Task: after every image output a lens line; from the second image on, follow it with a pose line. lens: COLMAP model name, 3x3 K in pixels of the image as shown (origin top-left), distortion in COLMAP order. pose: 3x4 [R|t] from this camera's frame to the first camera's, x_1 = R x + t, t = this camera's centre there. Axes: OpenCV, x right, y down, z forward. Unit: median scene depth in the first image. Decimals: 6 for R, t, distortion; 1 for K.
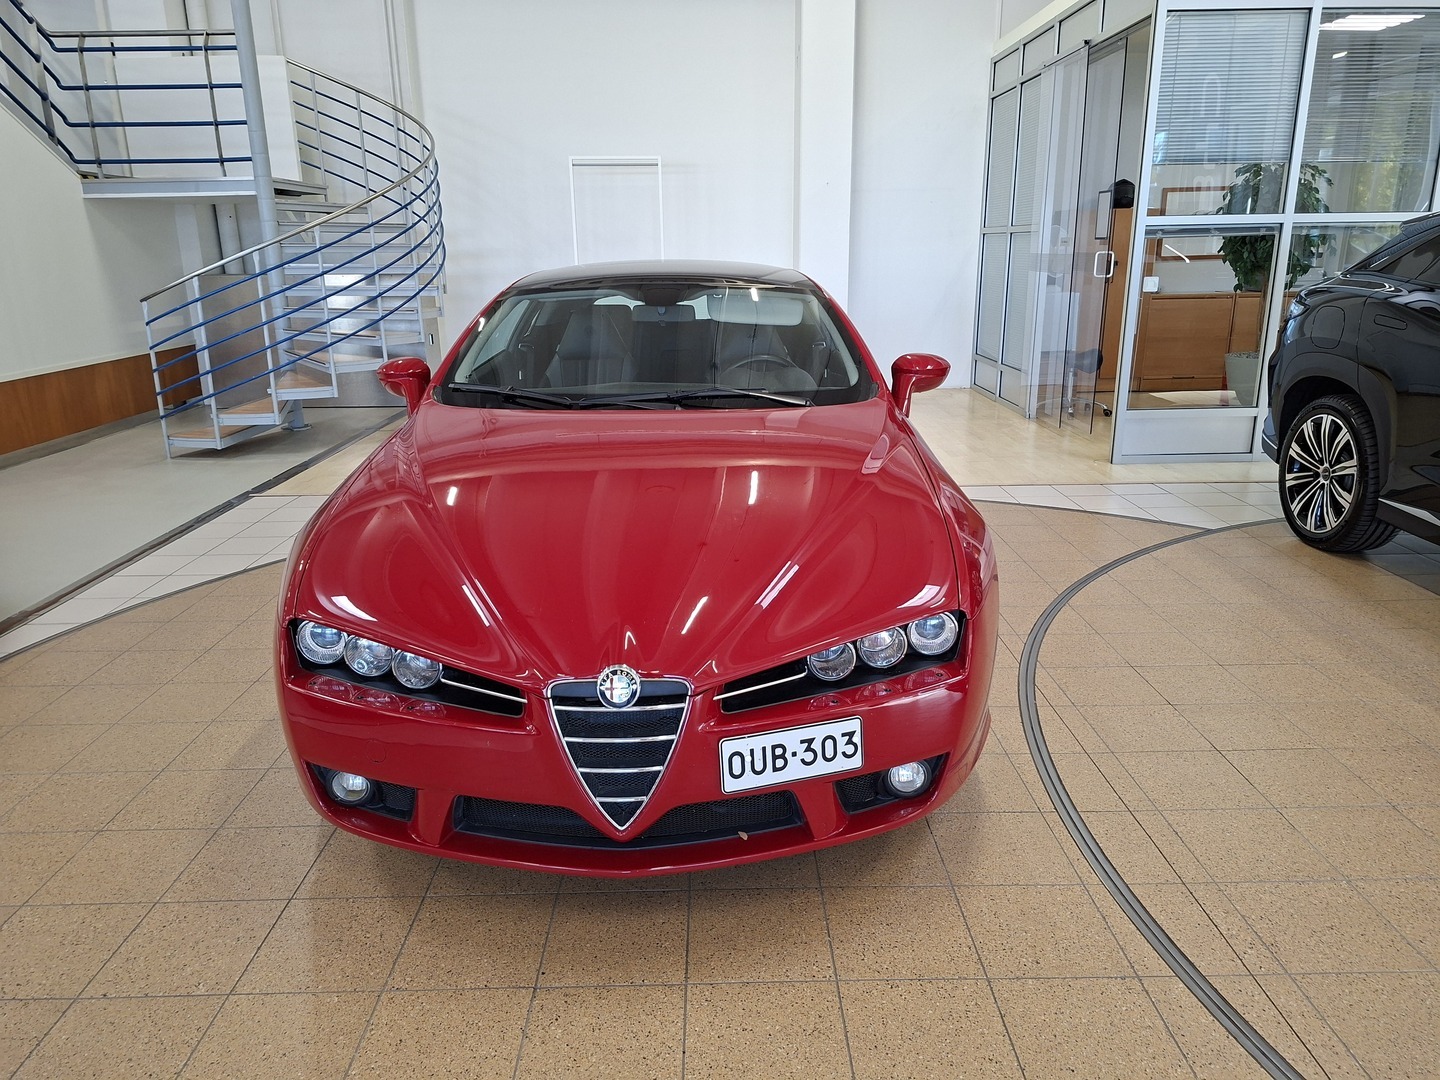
lens RADIAL K [[1000.5, 0, 719.1], [0, 1000.5, 524.5], [0, 0, 1]] dist [0.092465, -0.097141]
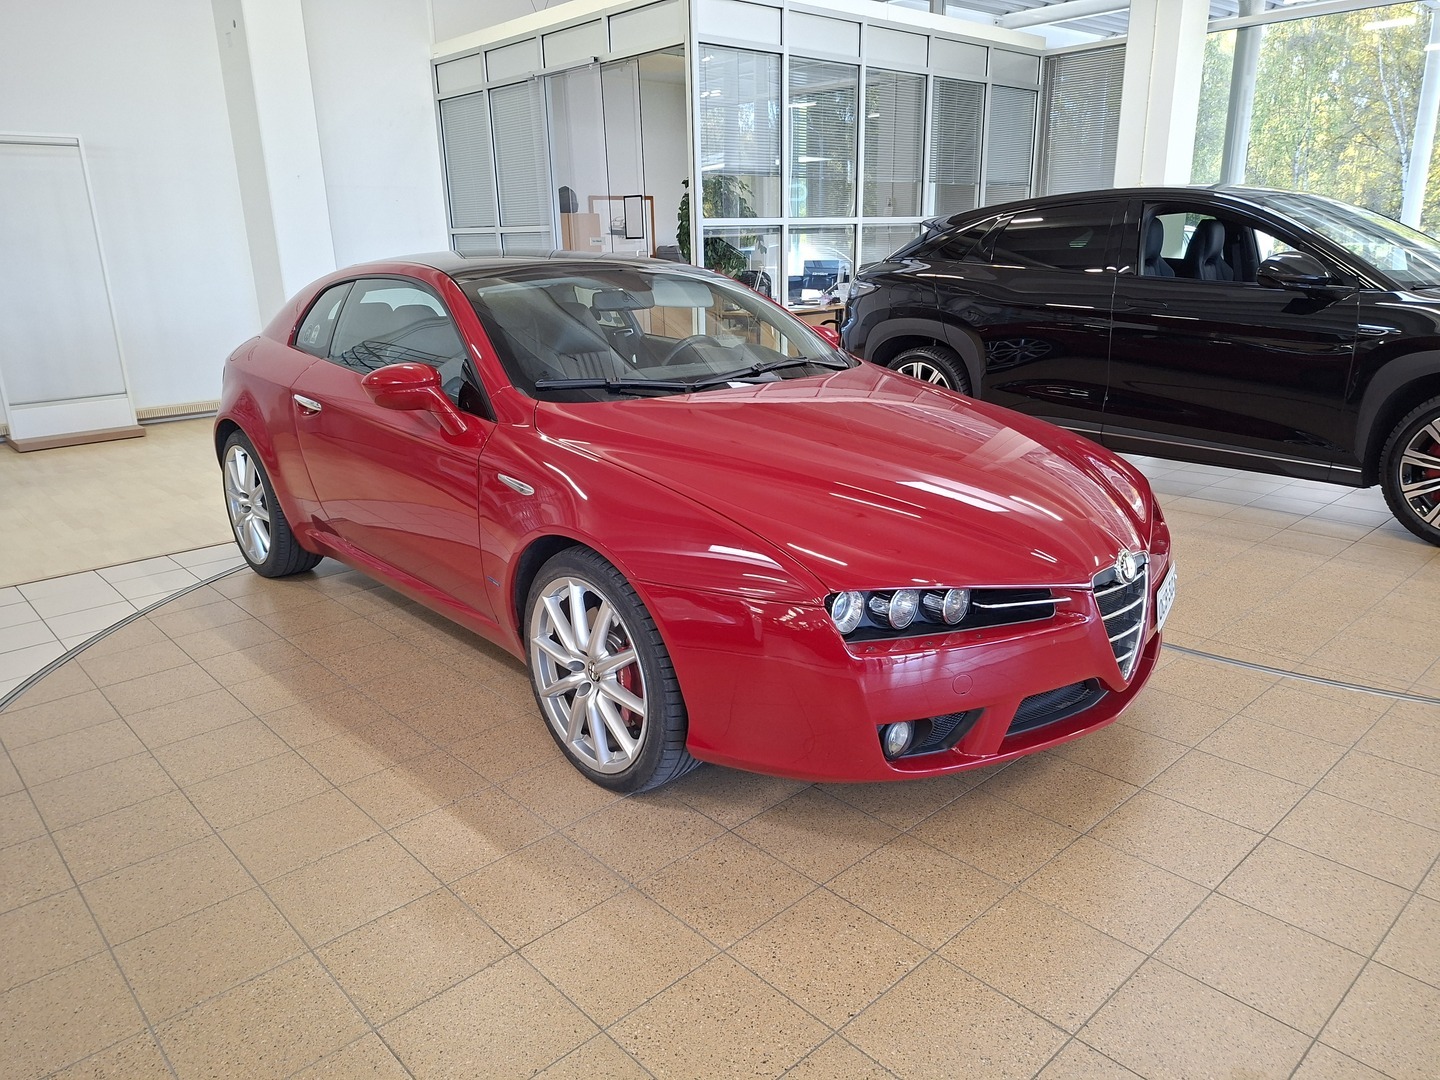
lens RADIAL K [[1000.2, 0, 720.8], [0, 1000.2, 551.3], [0, 0, 1]] dist [0.100805, -0.114975]
pose [[0.738278, -0.201531, 0.643685, -0.507700], [0.193109, 0.977526, 0.084565, -0.023607], [-0.646262, 0.061869, 0.760604, 0.144933]]
